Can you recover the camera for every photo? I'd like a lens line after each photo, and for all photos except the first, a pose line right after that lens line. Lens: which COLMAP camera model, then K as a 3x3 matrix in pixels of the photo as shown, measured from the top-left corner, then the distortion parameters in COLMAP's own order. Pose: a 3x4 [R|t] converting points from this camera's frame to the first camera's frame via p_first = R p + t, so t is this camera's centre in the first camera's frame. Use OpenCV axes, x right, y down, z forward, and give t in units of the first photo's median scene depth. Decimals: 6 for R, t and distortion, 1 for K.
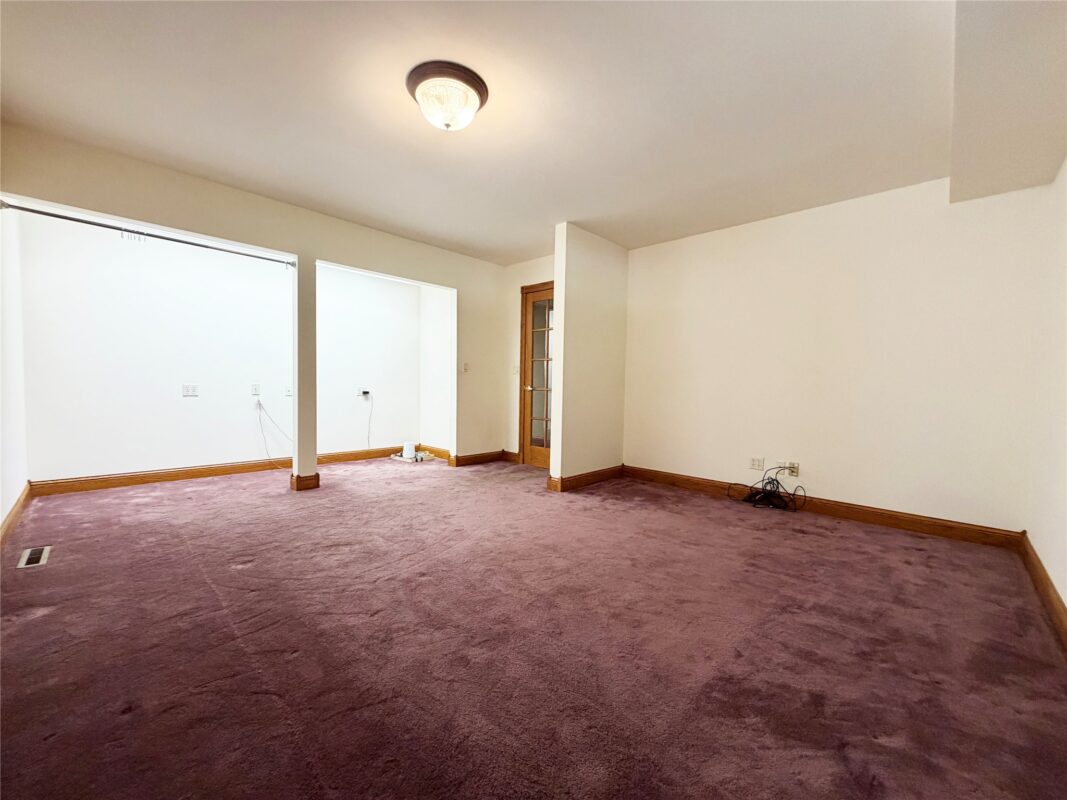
lens RADIAL K [[423.3, 0, 533.5], [0, 423.3, 400.0], [0, 0, 1]] dist [-0.000257, 0.000070]
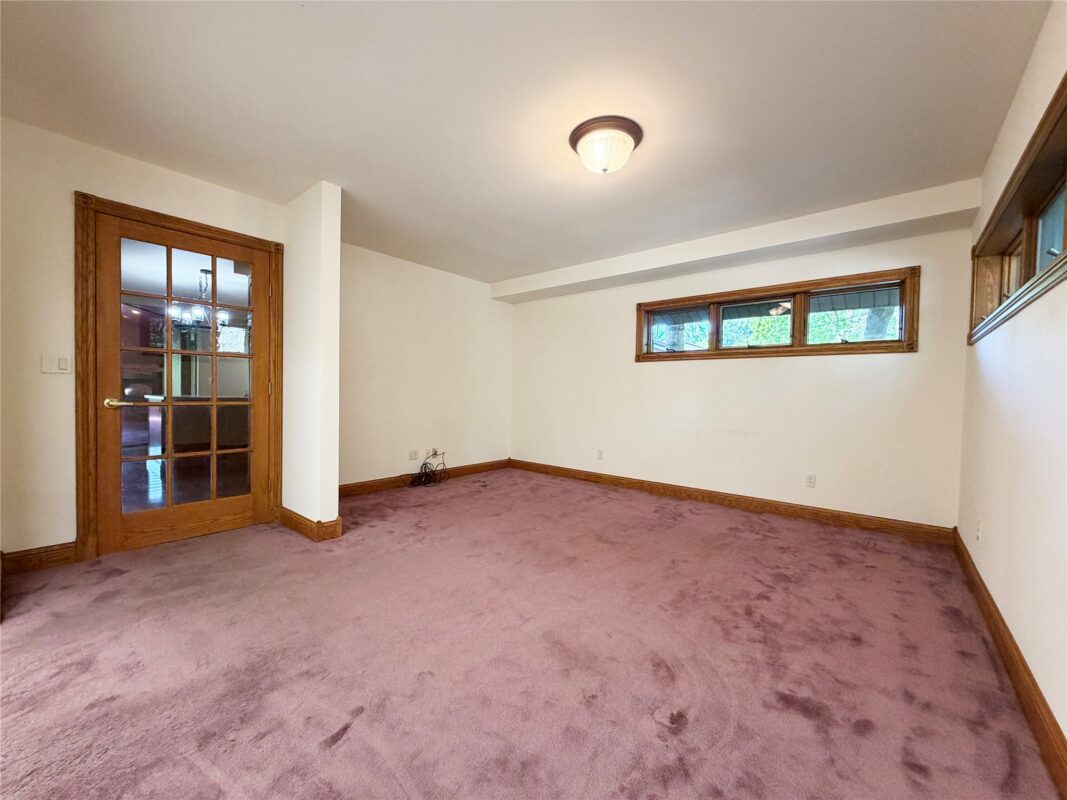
lens RADIAL K [[423.3, 0, 533.5], [0, 423.3, 400.0], [0, 0, 1]] dist [-0.000257, 0.000070]
pose [[-0.070947, -0.041383, 0.996621, -0.786563], [0.016128, 0.998961, 0.042628, -0.064156], [-0.997350, 0.019098, -0.070206, 0.759176]]
